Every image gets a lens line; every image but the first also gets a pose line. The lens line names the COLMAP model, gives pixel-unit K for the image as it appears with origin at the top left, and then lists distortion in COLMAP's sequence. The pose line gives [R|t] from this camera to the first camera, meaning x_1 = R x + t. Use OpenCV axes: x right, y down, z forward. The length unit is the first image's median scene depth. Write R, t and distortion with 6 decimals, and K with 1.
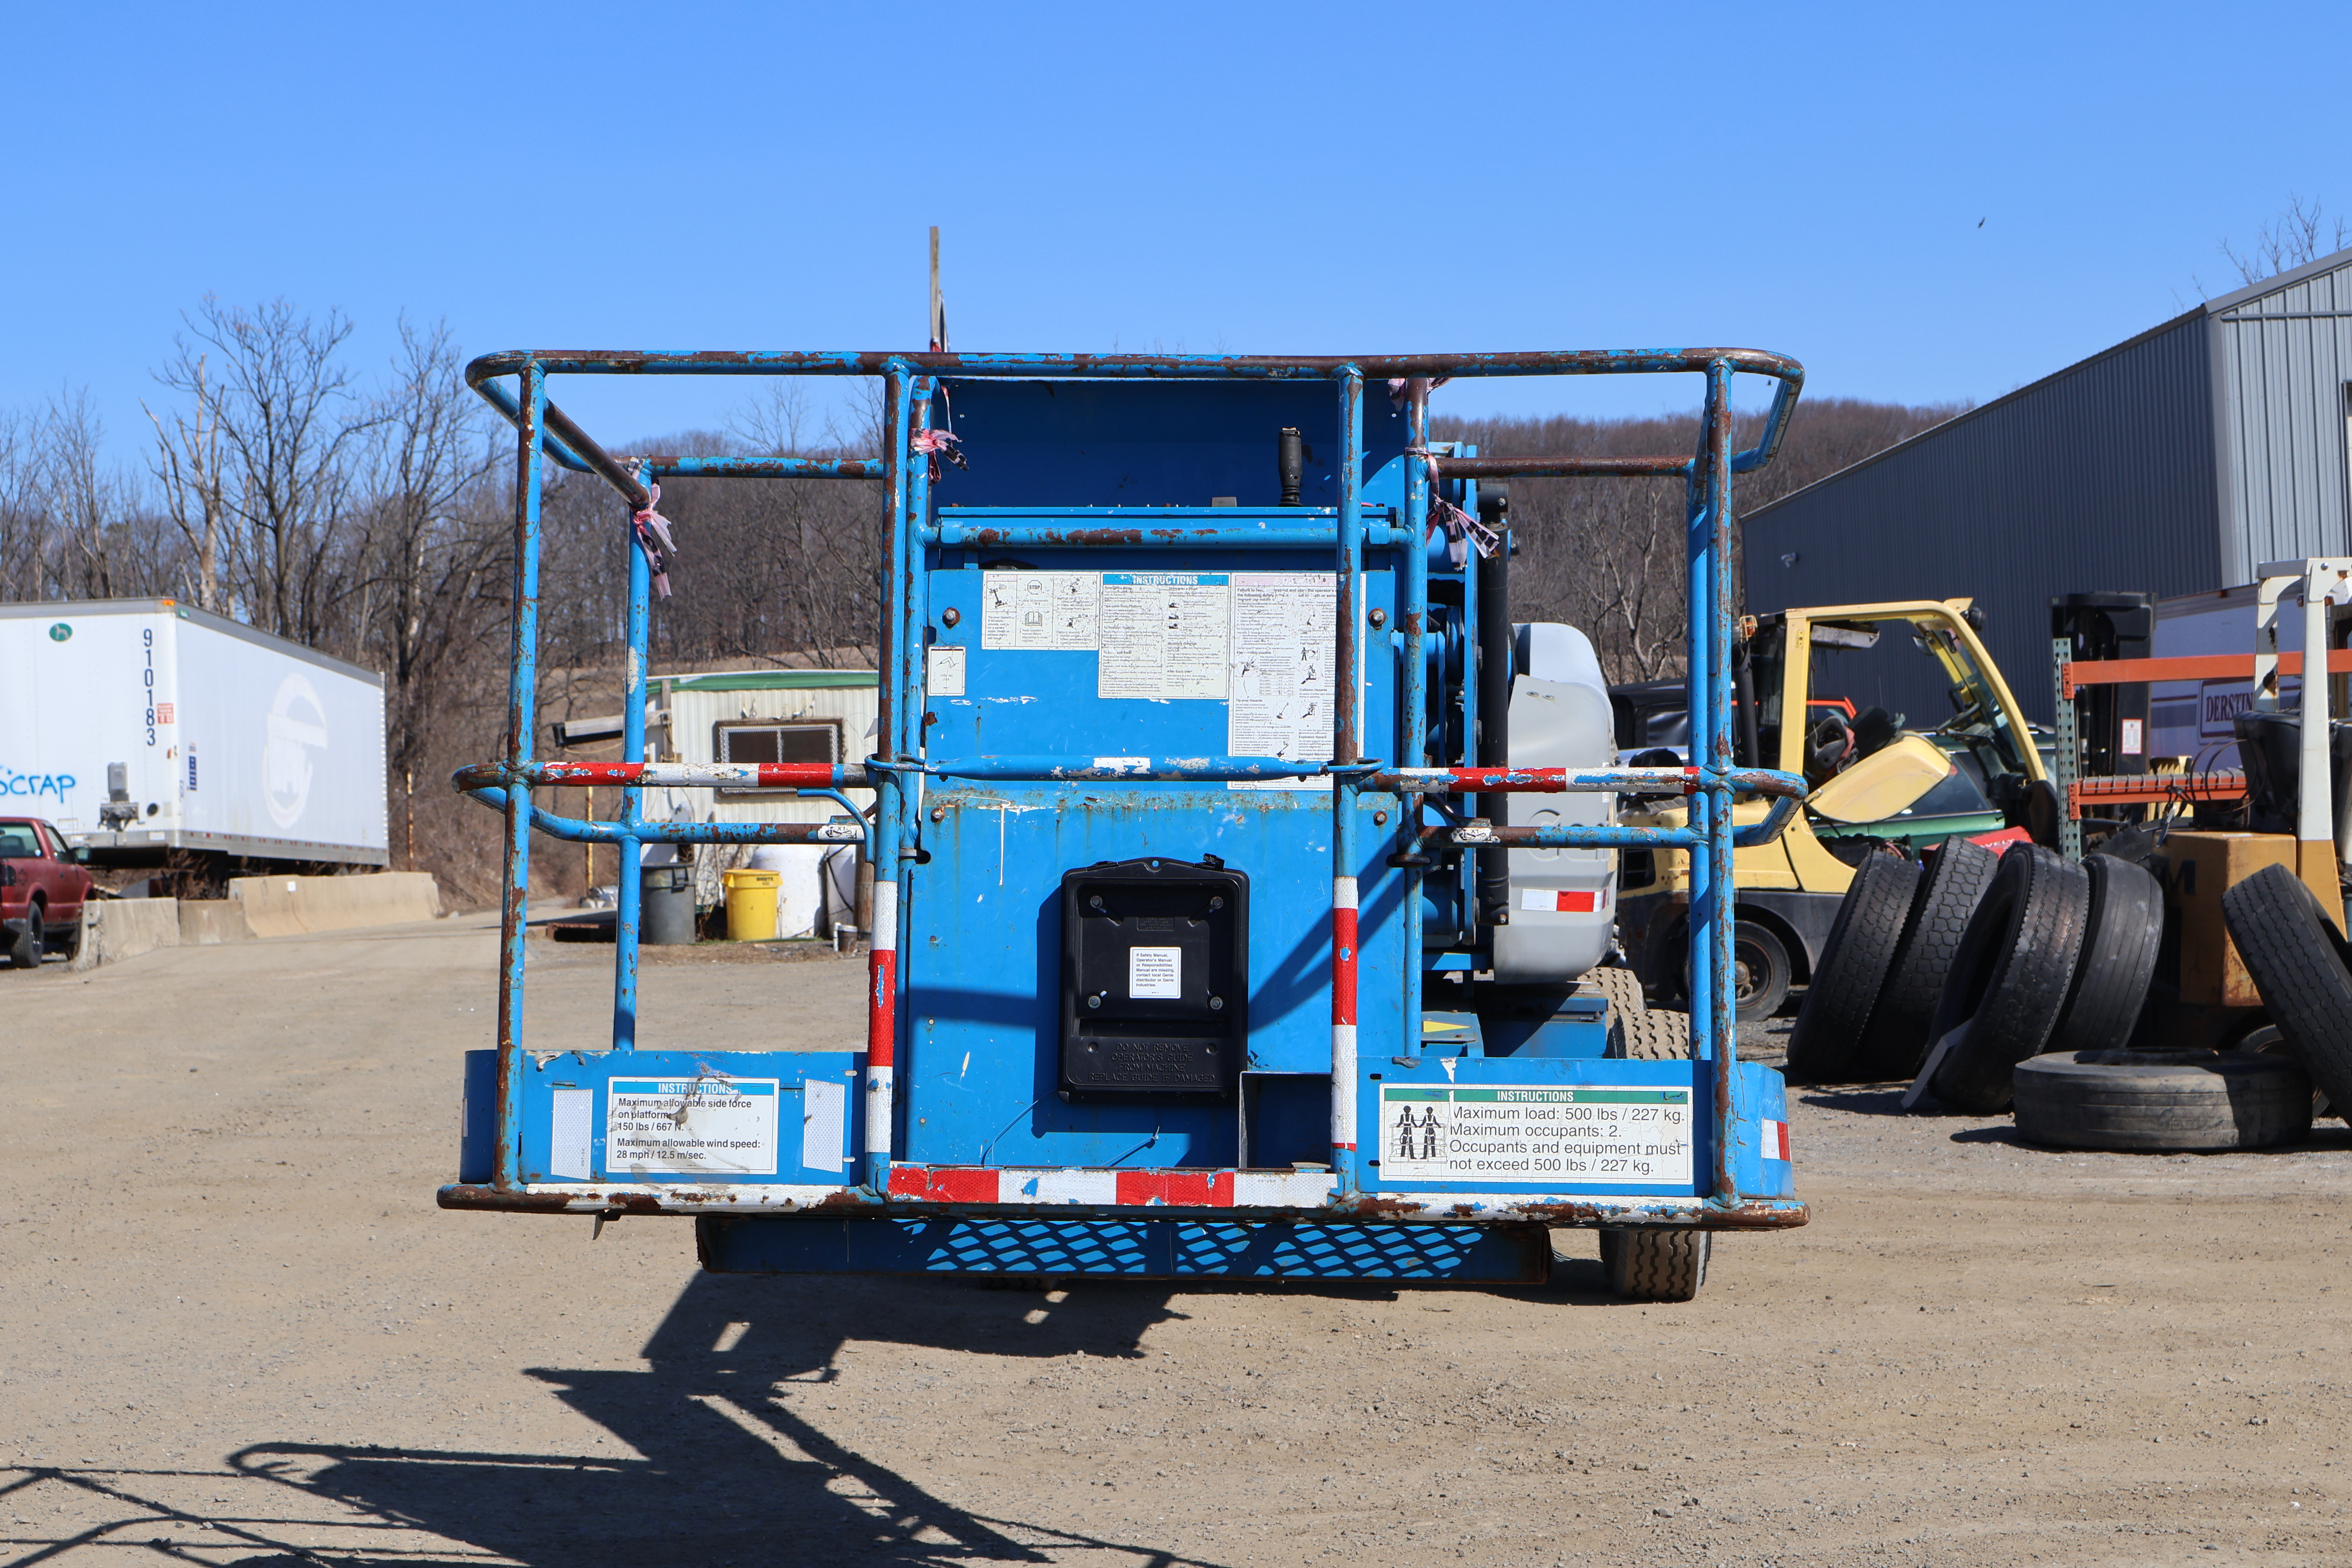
lens RADIAL K [[4294.8, 0, 1175.0], [0, 4294.8, 782.4], [0, 0, 1]] dist [0.007831, 0.000000]
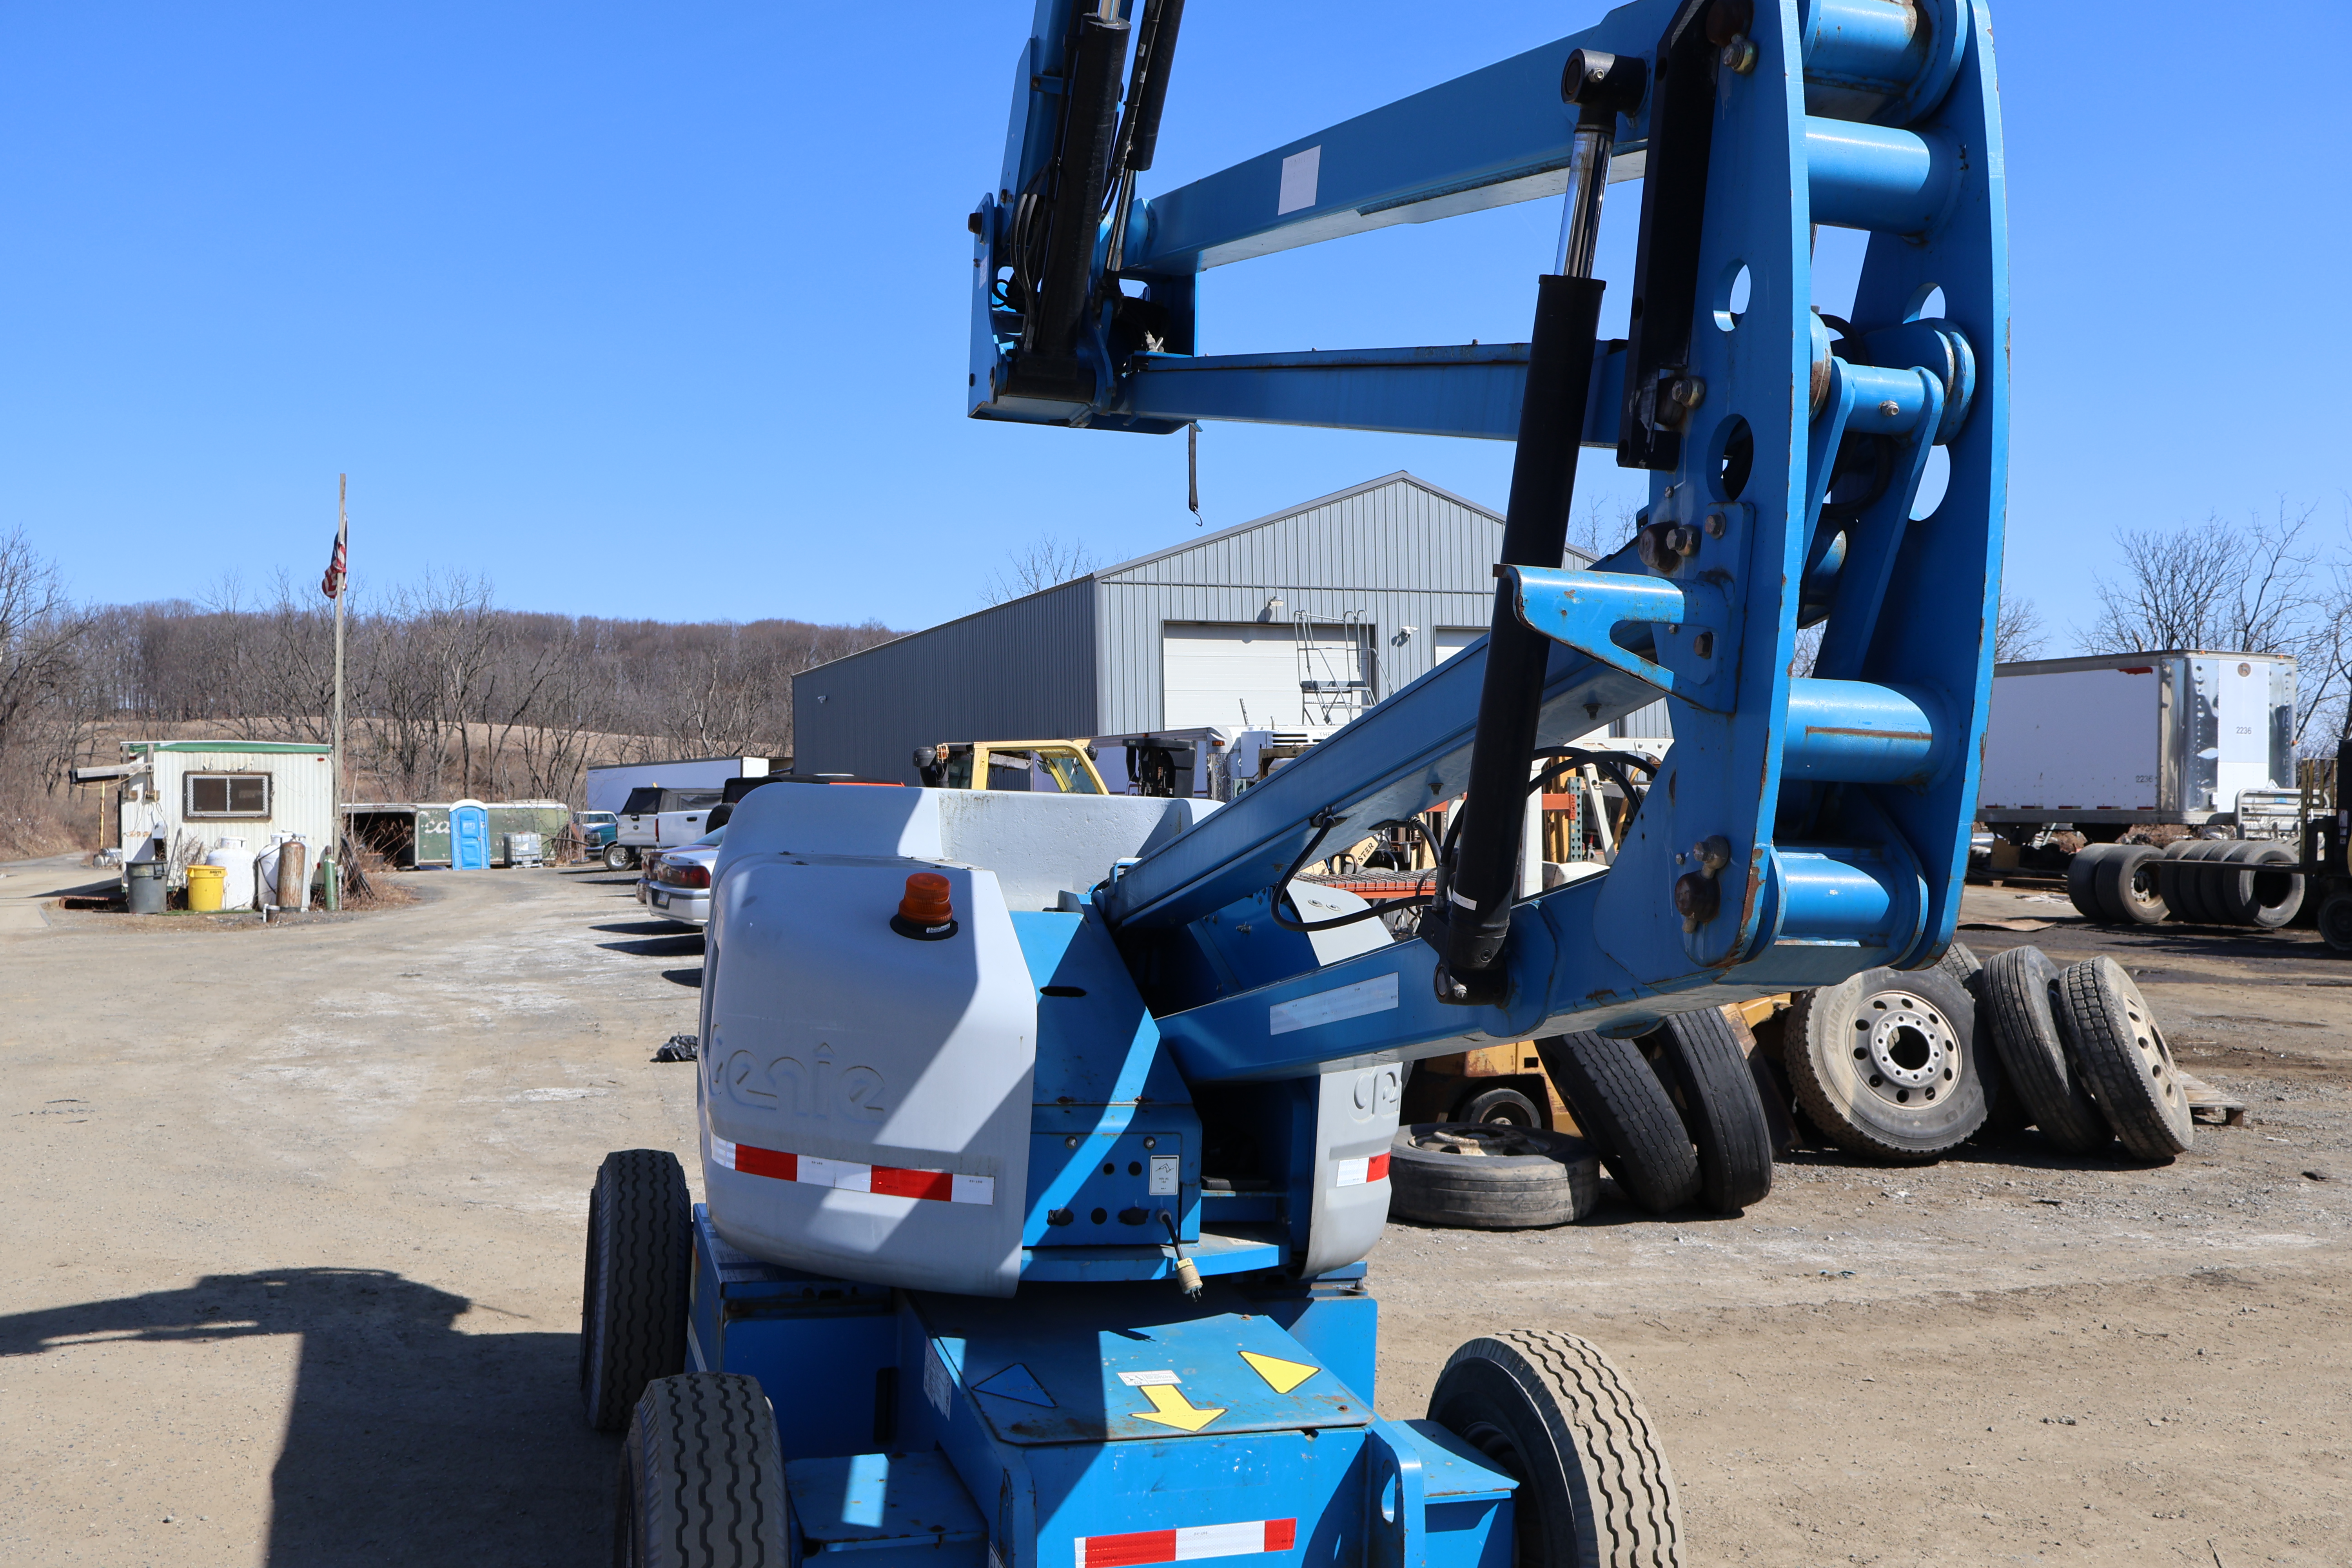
lens RADIAL K [[1953.7, 0, 1169.0], [0, 1953.7, 785.6], [0, 0, 1]] dist [-0.009179, 0.009642]
pose [[0.934496, 0.031461, 0.354582, -0.023923], [-0.029217, 0.999505, -0.011681, -0.011942], [-0.354773, 0.000556, 0.934952, 0.210287]]
